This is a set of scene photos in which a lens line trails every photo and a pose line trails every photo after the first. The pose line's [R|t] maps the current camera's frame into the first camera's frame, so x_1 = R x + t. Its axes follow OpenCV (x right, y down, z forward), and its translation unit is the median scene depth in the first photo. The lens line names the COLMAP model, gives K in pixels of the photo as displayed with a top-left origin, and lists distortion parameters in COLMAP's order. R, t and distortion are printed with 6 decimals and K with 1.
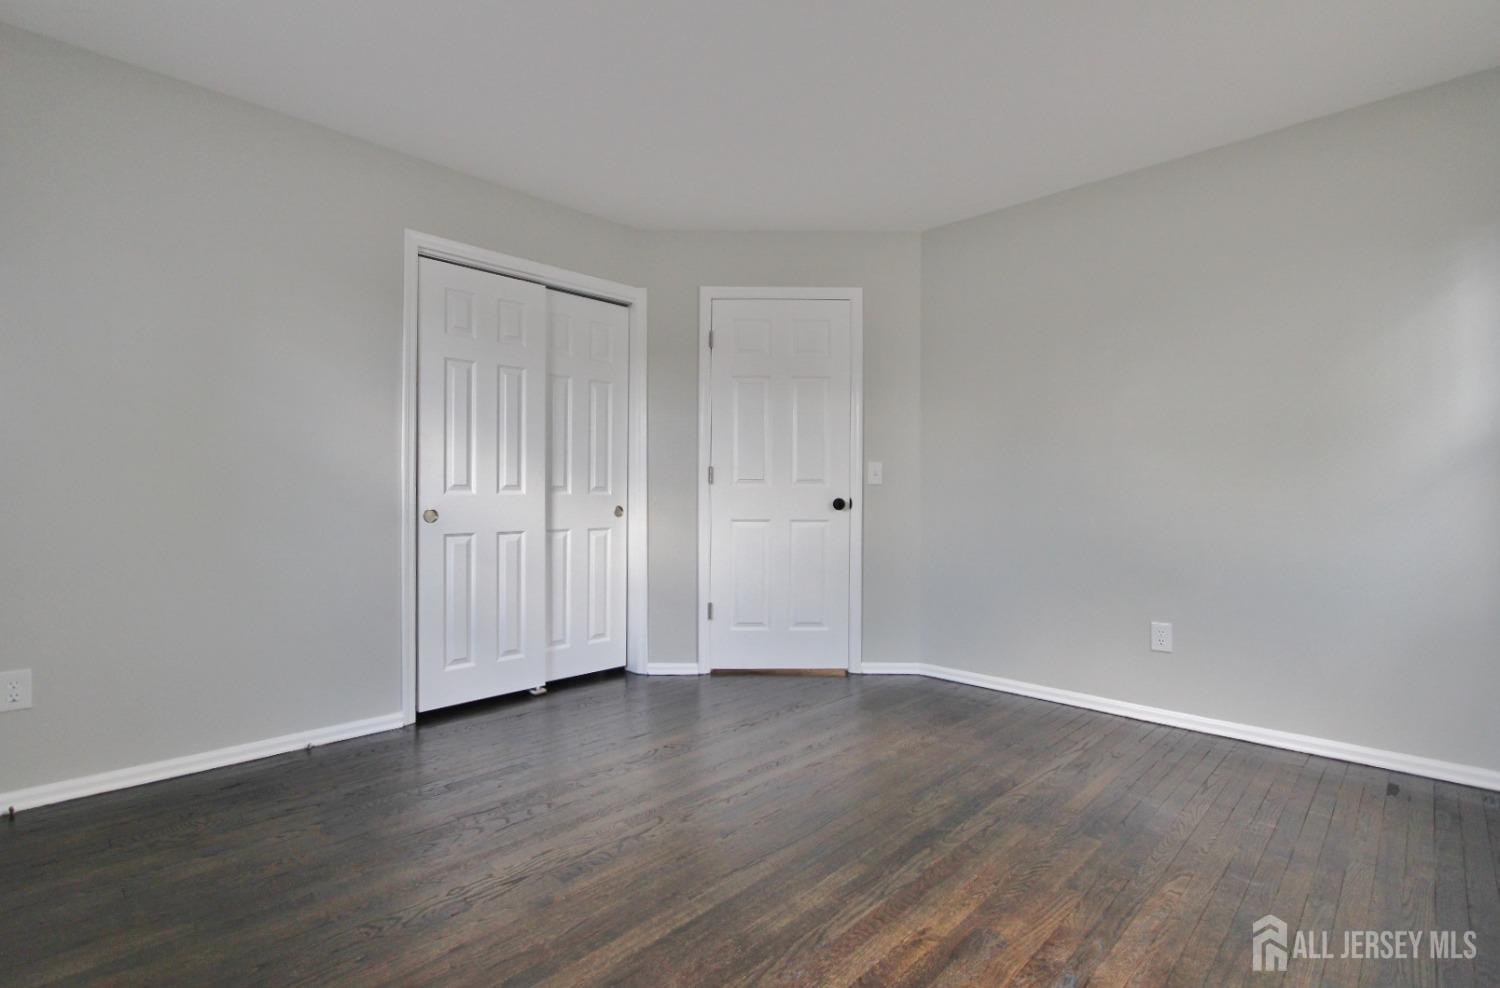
lens RADIAL K [[669.5, 0, 762.2], [0, 669.5, 490.5], [0, 0, 1]] dist [-0.015602, -0.000261]
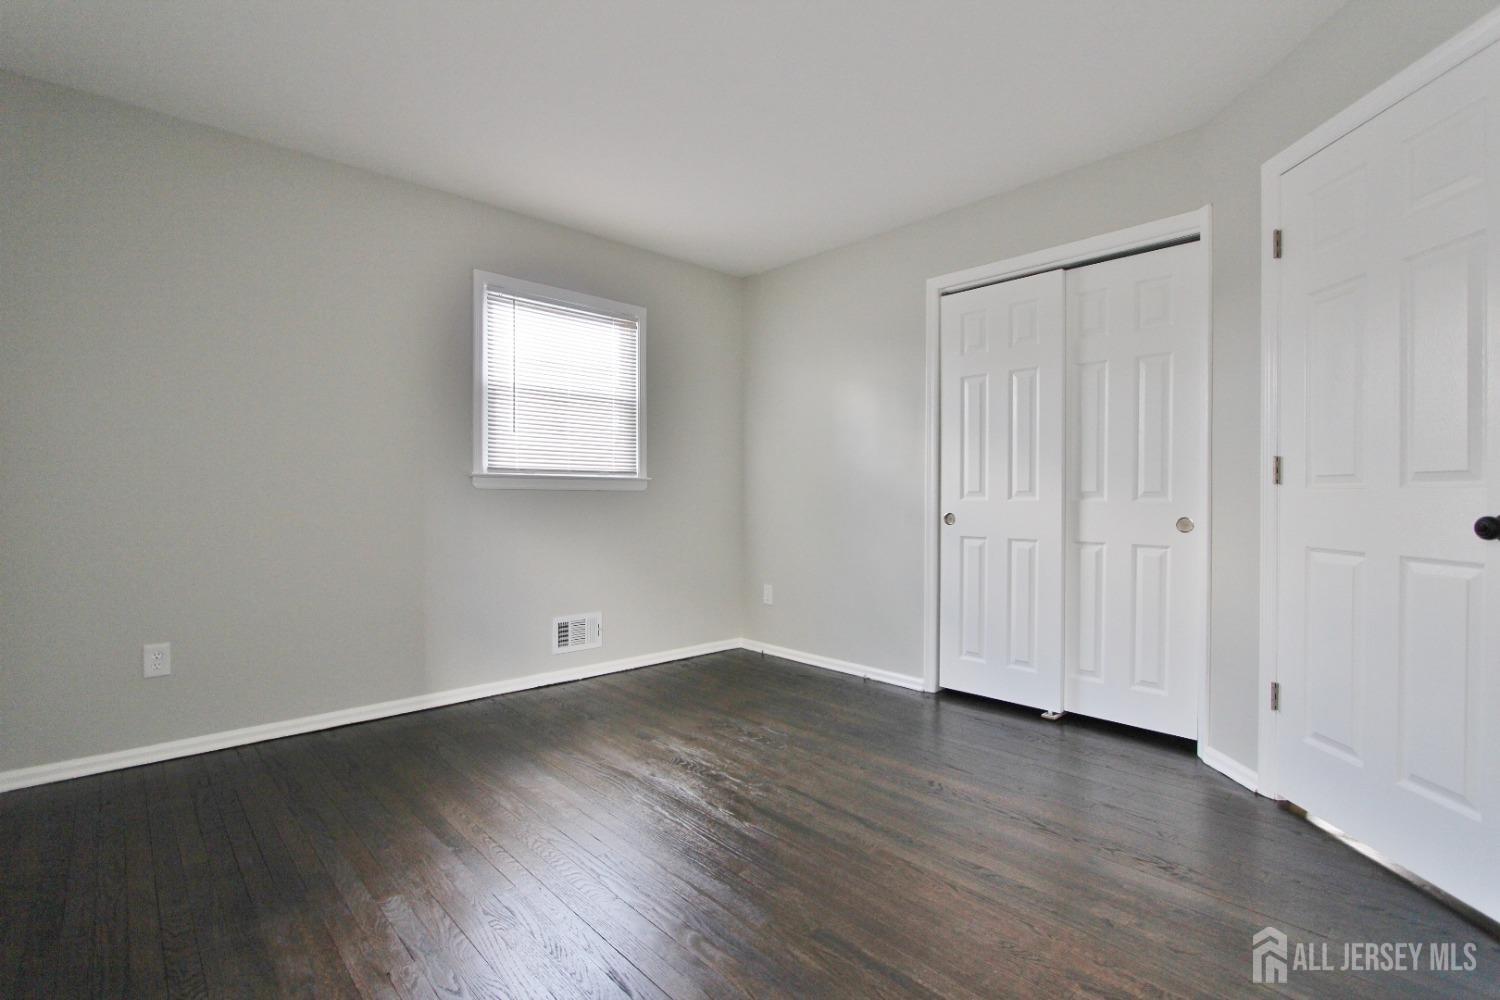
lens RADIAL K [[692.6, 0, 751.0], [0, 692.6, 498.4], [0, 0, 1]] dist [-0.020664, -0.000855]
pose [[-0.032108, -0.000267, -0.999484, 0.605796], [-0.002073, 0.999998, -0.000200, 0.003643], [0.999482, 0.002066, -0.032108, 0.606155]]
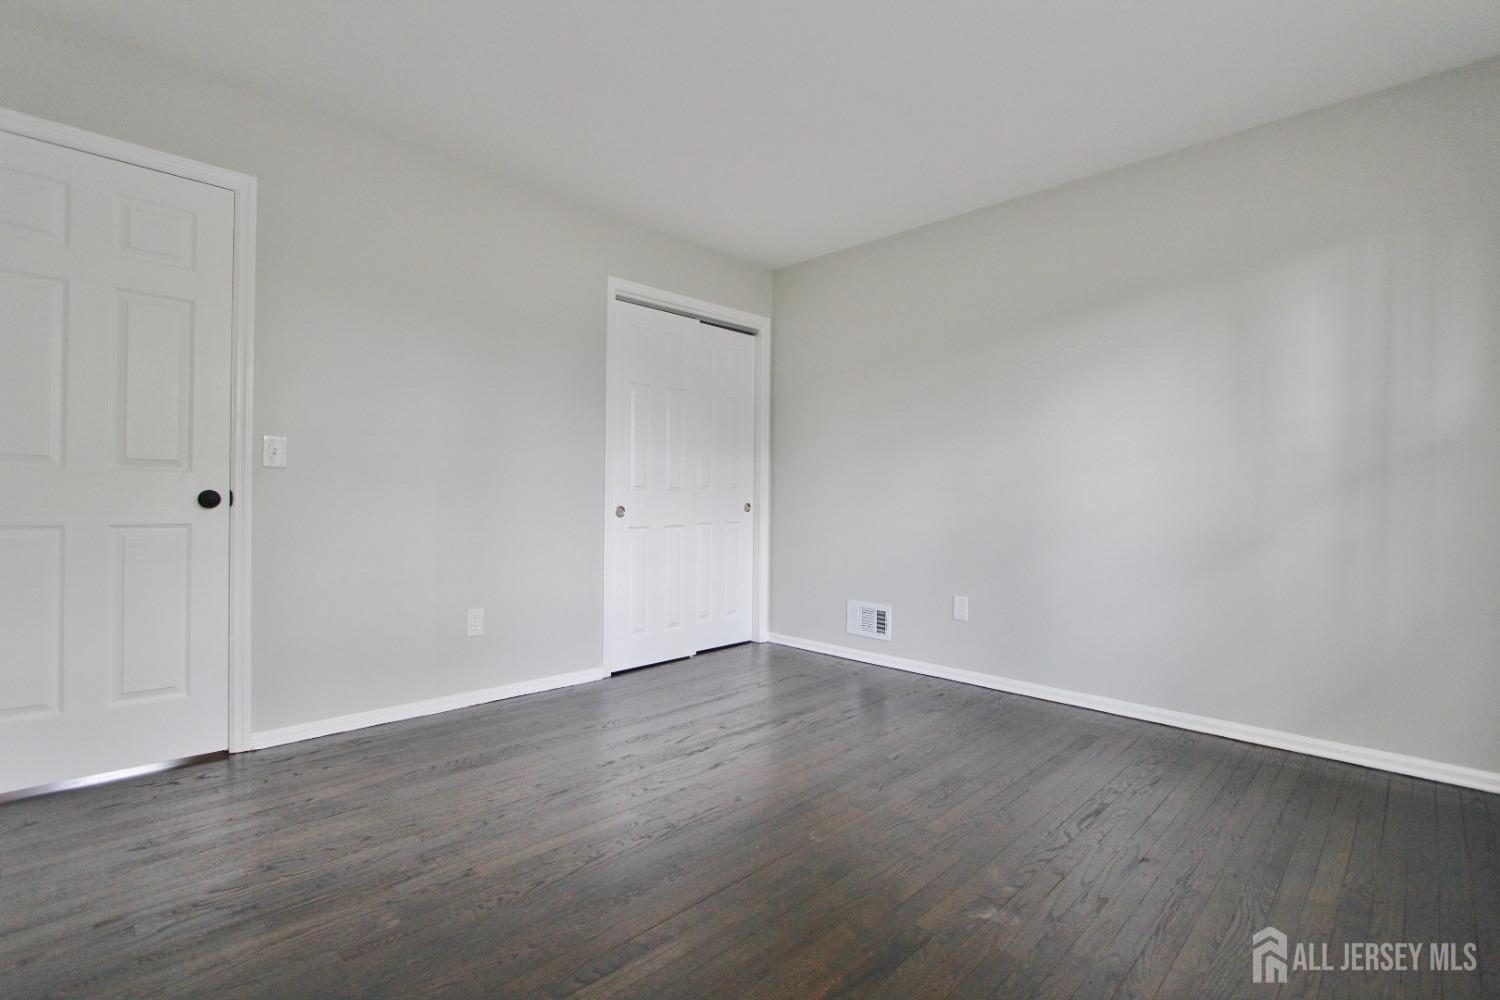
lens RADIAL K [[692.6, 0, 753.2], [0, 692.6, 493.9], [0, 0, 1]] dist [-0.020664, -0.000855]
pose [[0.999948, 0.010140, 0.000826, -0.222457], [-0.010142, 0.999944, 0.002932, 0.003594], [-0.000796, -0.002940, 0.999995, -0.235824]]
